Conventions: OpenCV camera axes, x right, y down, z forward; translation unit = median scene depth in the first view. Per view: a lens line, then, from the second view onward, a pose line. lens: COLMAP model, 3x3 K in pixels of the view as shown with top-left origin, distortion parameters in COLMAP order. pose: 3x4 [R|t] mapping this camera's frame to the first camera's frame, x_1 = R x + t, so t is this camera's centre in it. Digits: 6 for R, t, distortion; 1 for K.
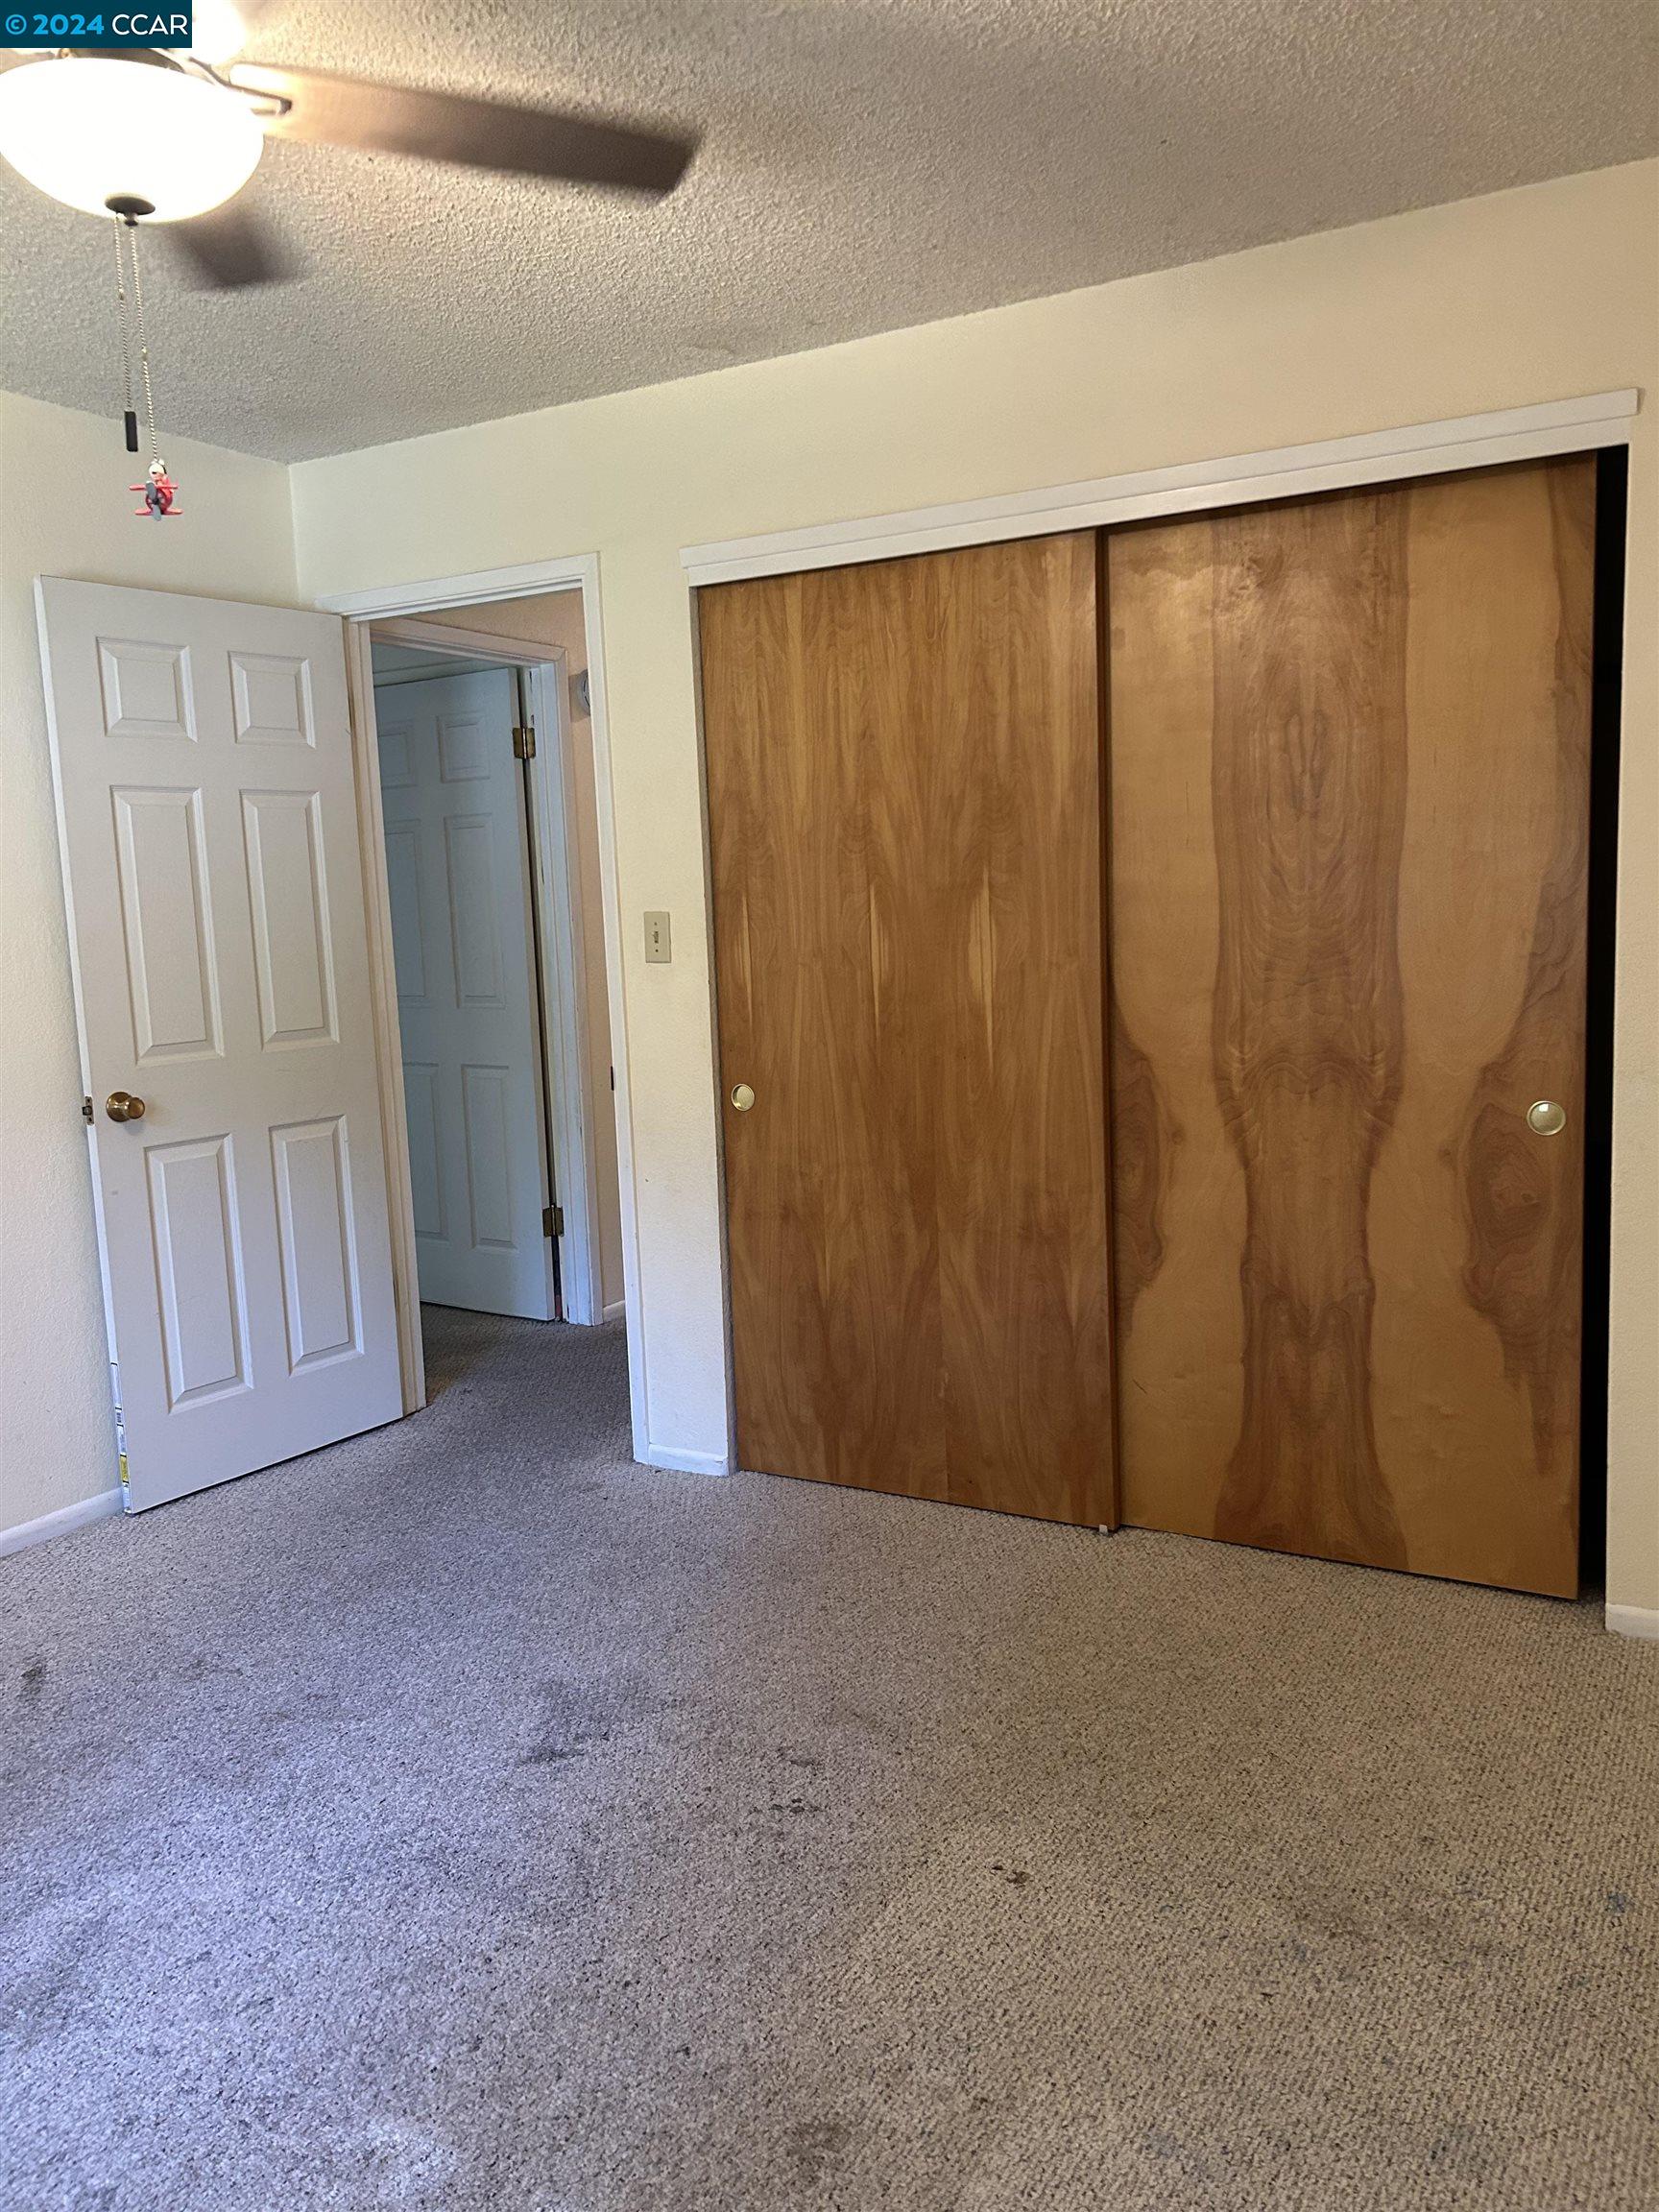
lens RADIAL K [[1682.4, 0, 861.0], [0, 1682.4, 1105.6], [0, 0, 1]] dist [0.011441, -0.004847]
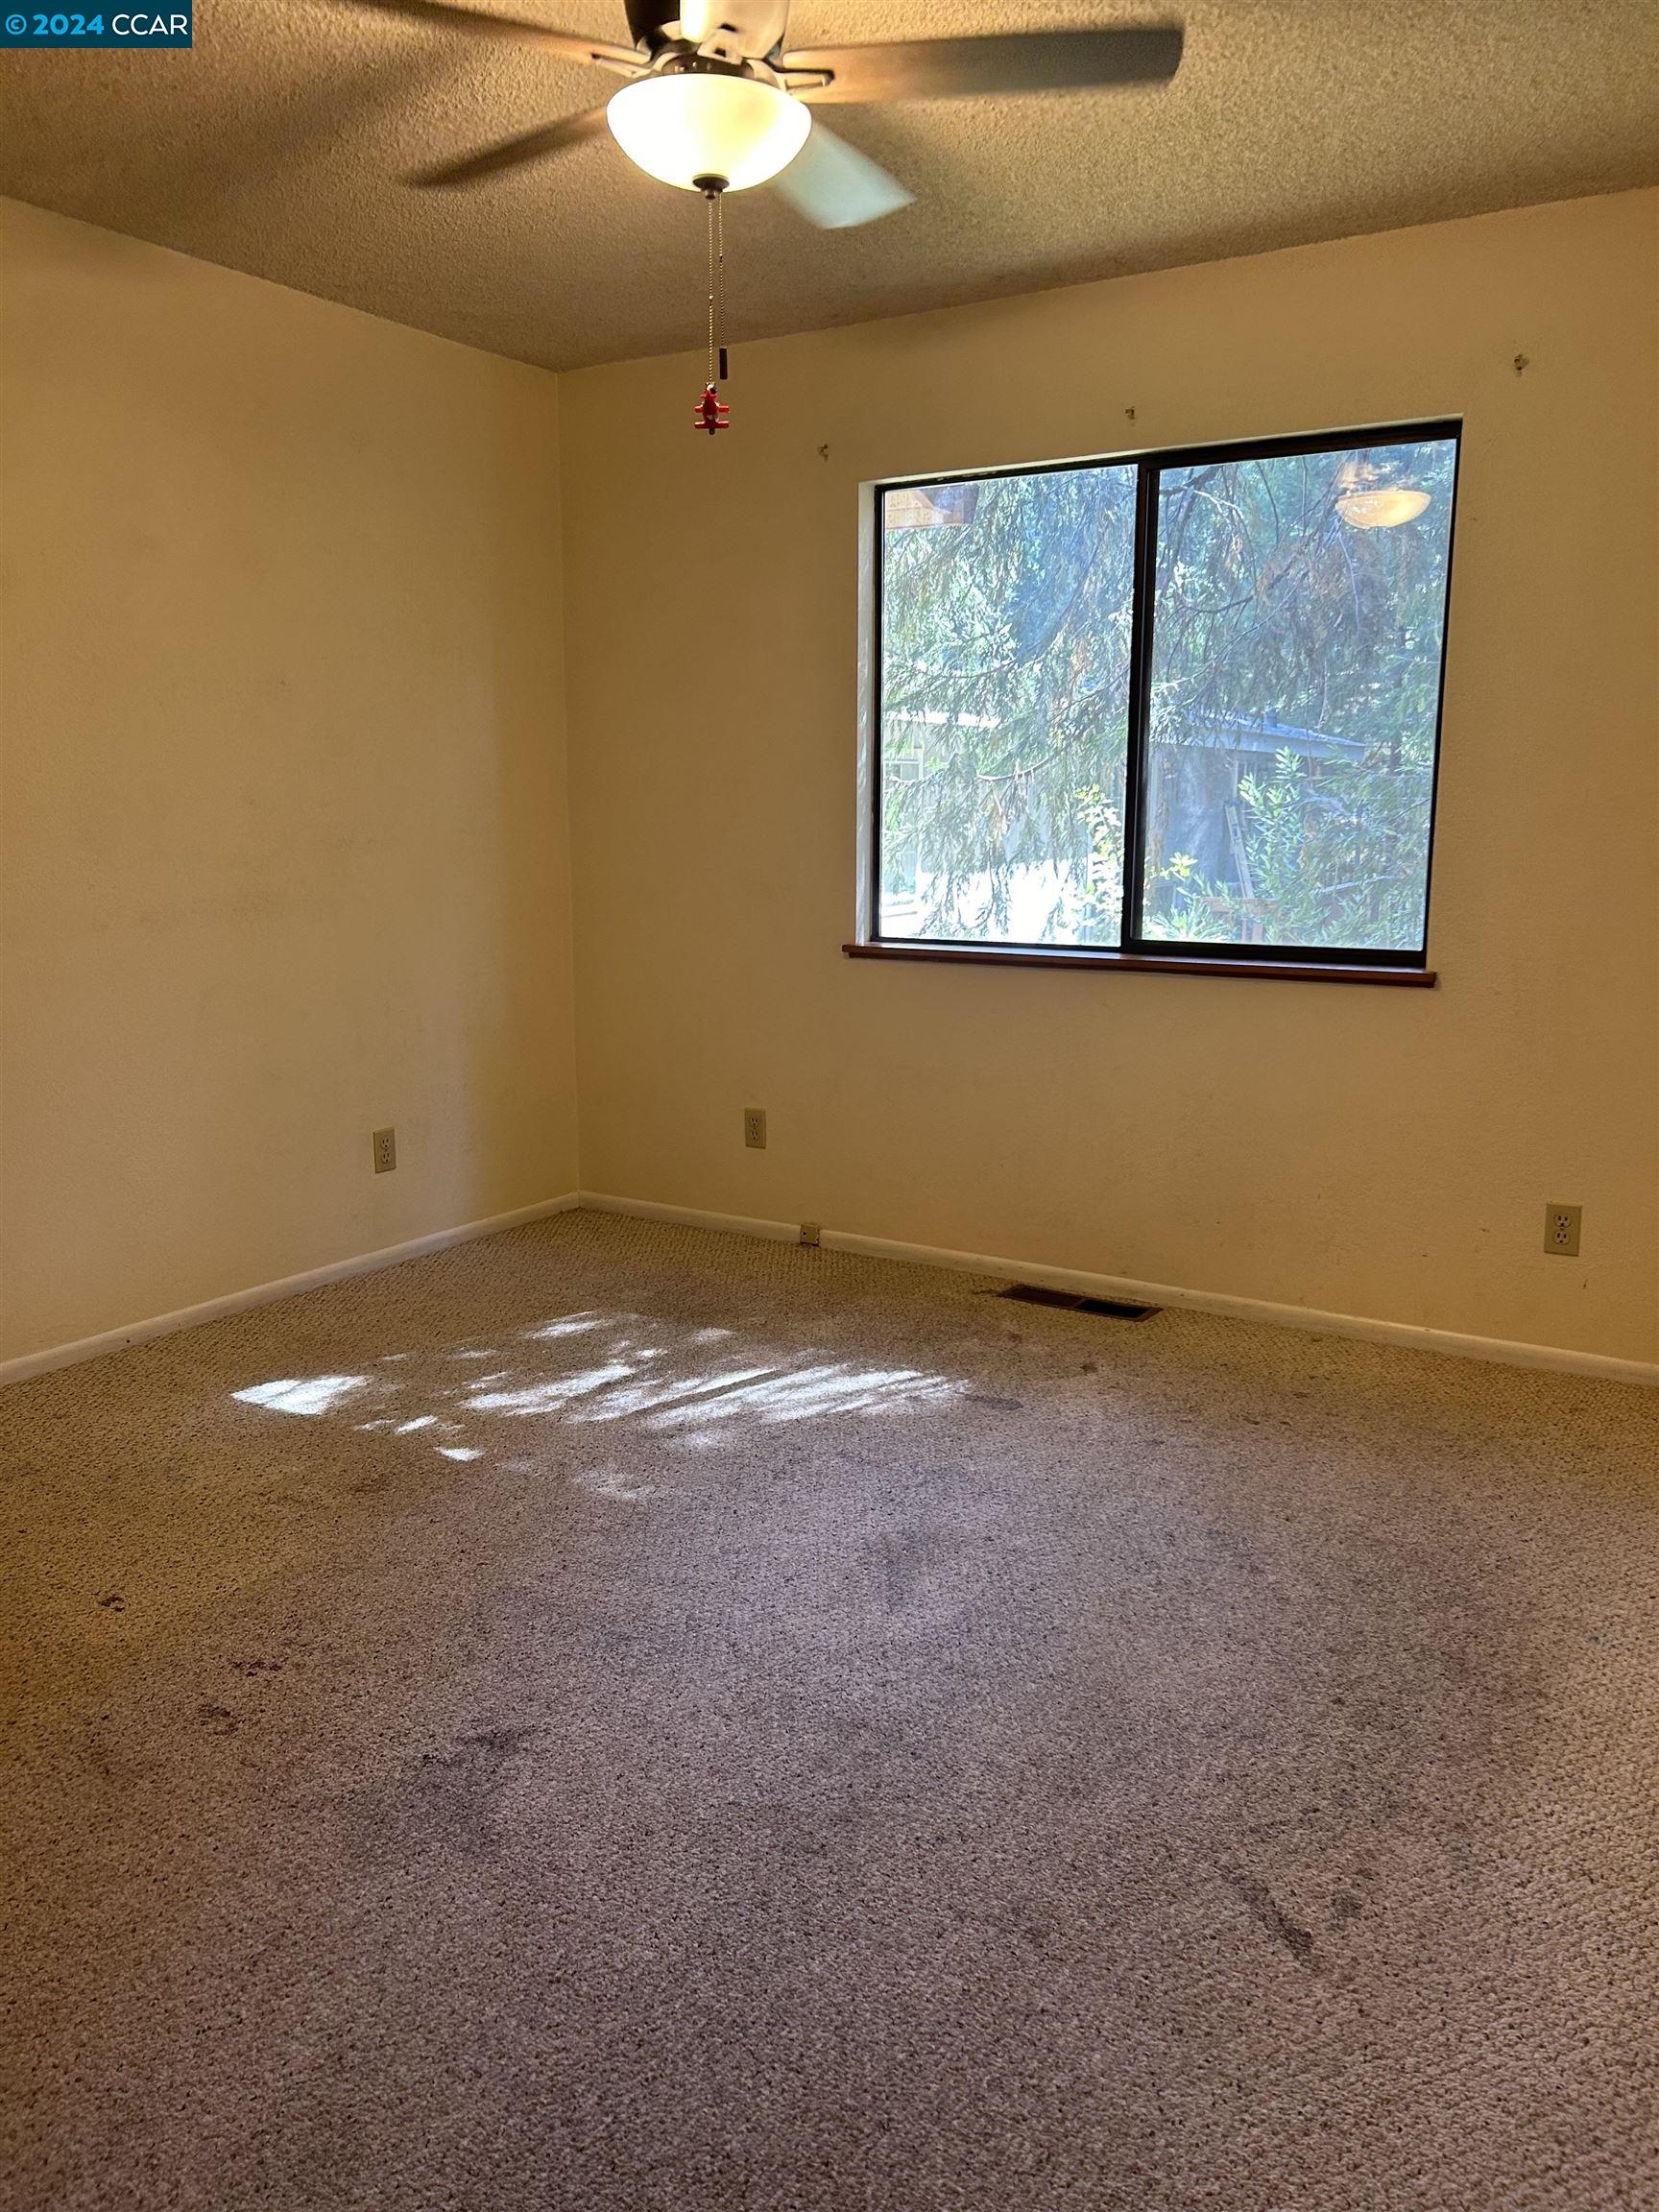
lens RADIAL K [[1682.4, 0, 861.0], [0, 1682.4, 1105.6], [0, 0, 1]] dist [0.011441, -0.004847]
pose [[-0.998809, 0.024541, 0.042177, -0.436200], [0.036154, 0.952667, 0.301858, -0.180335], [-0.032773, 0.303023, -0.952420, 1.805608]]
